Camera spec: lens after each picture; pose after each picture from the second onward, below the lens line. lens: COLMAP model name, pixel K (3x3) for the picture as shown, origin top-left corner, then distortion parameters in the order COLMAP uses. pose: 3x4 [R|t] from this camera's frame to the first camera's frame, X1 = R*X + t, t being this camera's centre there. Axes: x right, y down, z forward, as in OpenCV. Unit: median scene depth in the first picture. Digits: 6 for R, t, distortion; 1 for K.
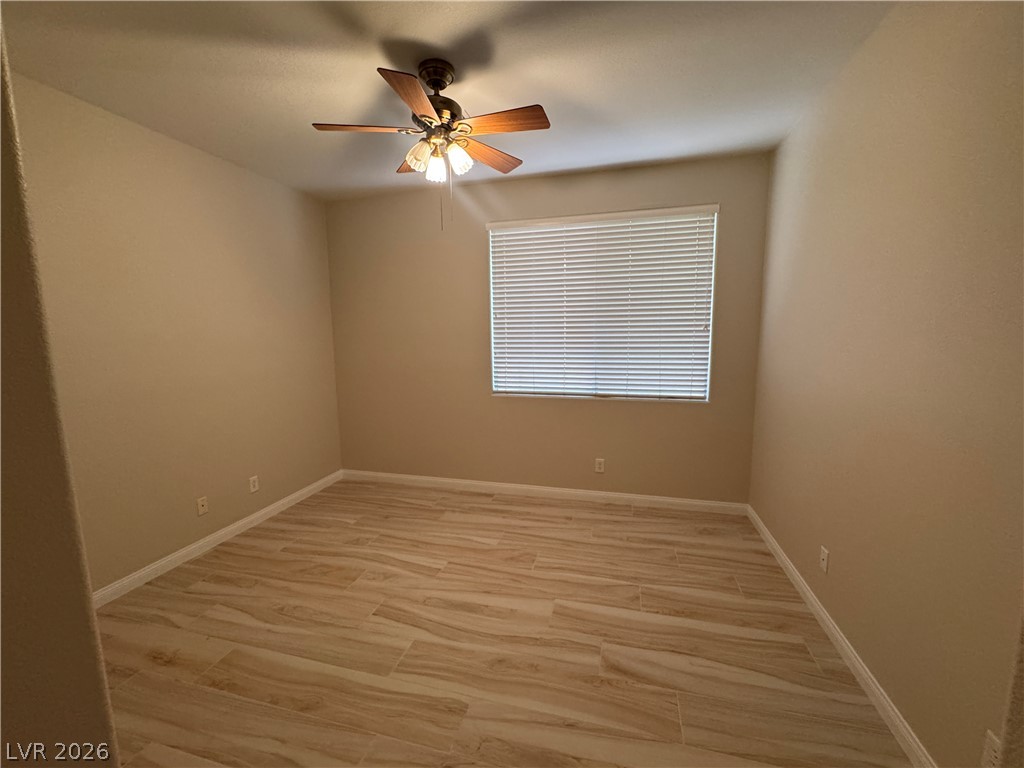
lens RADIAL K [[411.6, 0, 504.1], [0, 411.6, 393.3], [0, 0, 1]] dist [-0.003893, -0.000055]
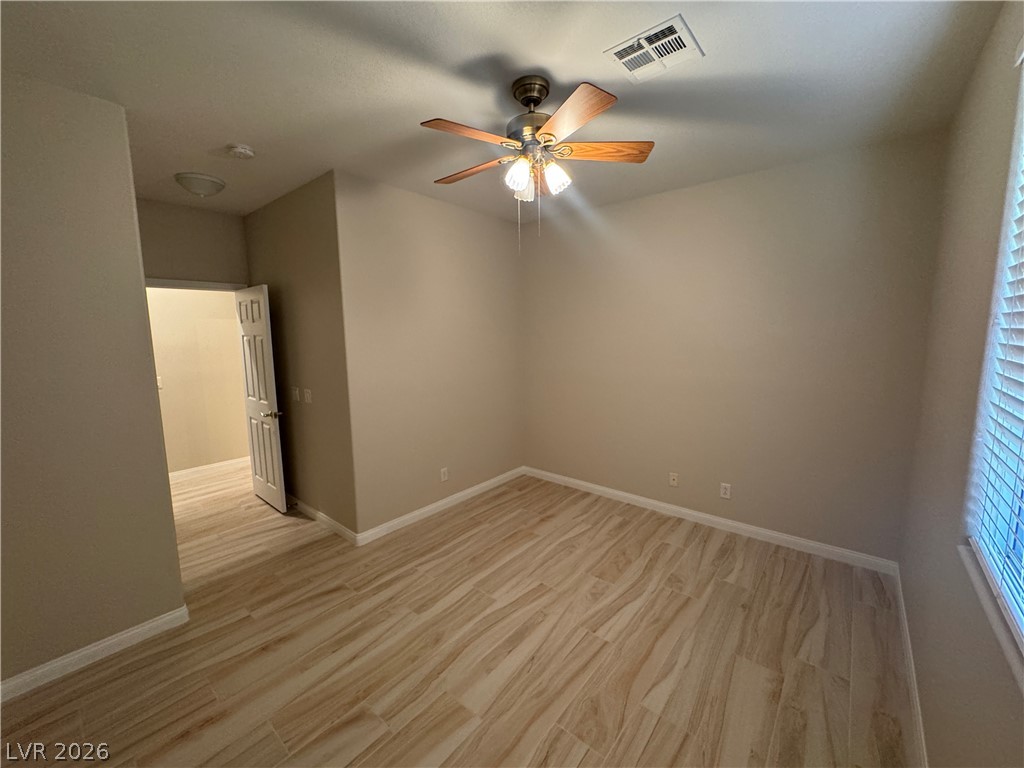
lens RADIAL K [[411.6, 0, 509.4], [0, 411.6, 386.0], [0, 0, 1]] dist [-0.003893, -0.000055]
pose [[-0.413888, 0.139237, -0.899617, 0.644562], [-0.121438, 0.970956, 0.206149, -0.229364], [0.902192, 0.194570, -0.384958, 1.138223]]
